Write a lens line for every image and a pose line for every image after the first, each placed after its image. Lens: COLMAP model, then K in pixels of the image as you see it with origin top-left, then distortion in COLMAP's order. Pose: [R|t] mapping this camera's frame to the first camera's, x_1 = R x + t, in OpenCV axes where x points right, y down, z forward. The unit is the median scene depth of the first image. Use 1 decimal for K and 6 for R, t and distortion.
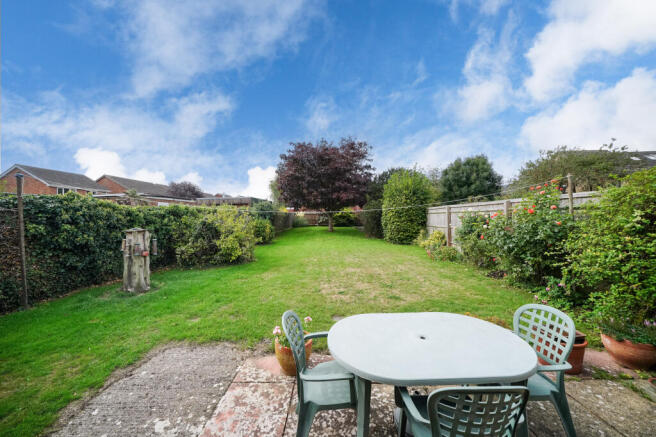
lens RADIAL K [[226.6, 0, 325.2], [0, 226.6, 218.5], [0, 0, 1]] dist [-0.007359, -0.000004]
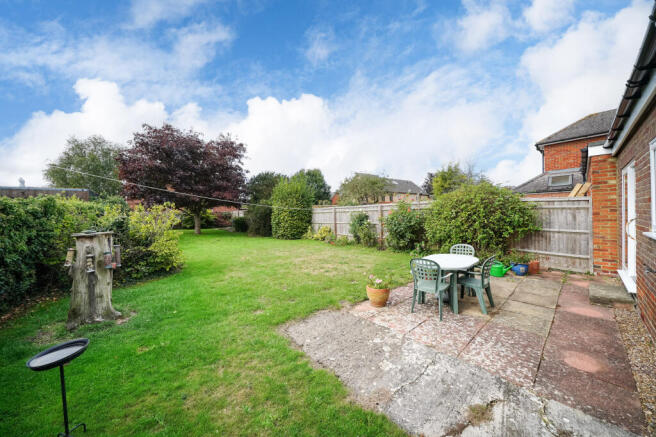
lens RADIAL K [[226.6, 0, 325.2], [0, 226.6, 218.5], [0, 0, 1]] dist [-0.007359, -0.000004]
pose [[0.749890, -0.014283, 0.661409, -0.691574], [0.017059, 0.999852, 0.002251, 0.012568], [-0.661343, 0.009595, 0.750022, 0.007909]]
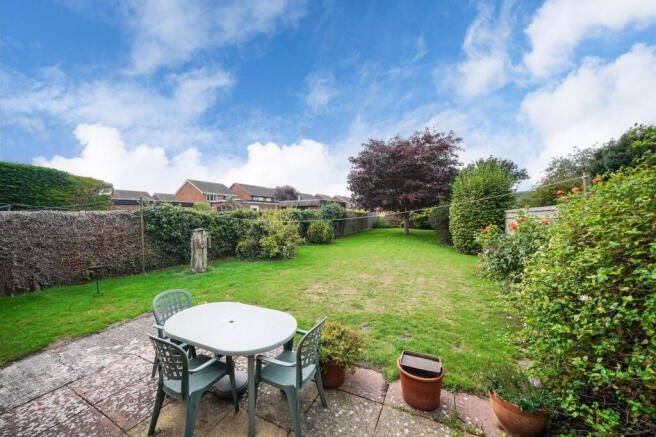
lens RADIAL K [[235.4, 0, 322.2], [0, 235.4, 217.0], [0, 0, 1]] dist [-0.006250, 0.000679]
pose [[0.900104, 0.012283, -0.435502, 0.490112], [-0.012849, 0.999916, 0.001645, -0.038812], [0.435486, 0.004115, 0.900186, -0.018201]]
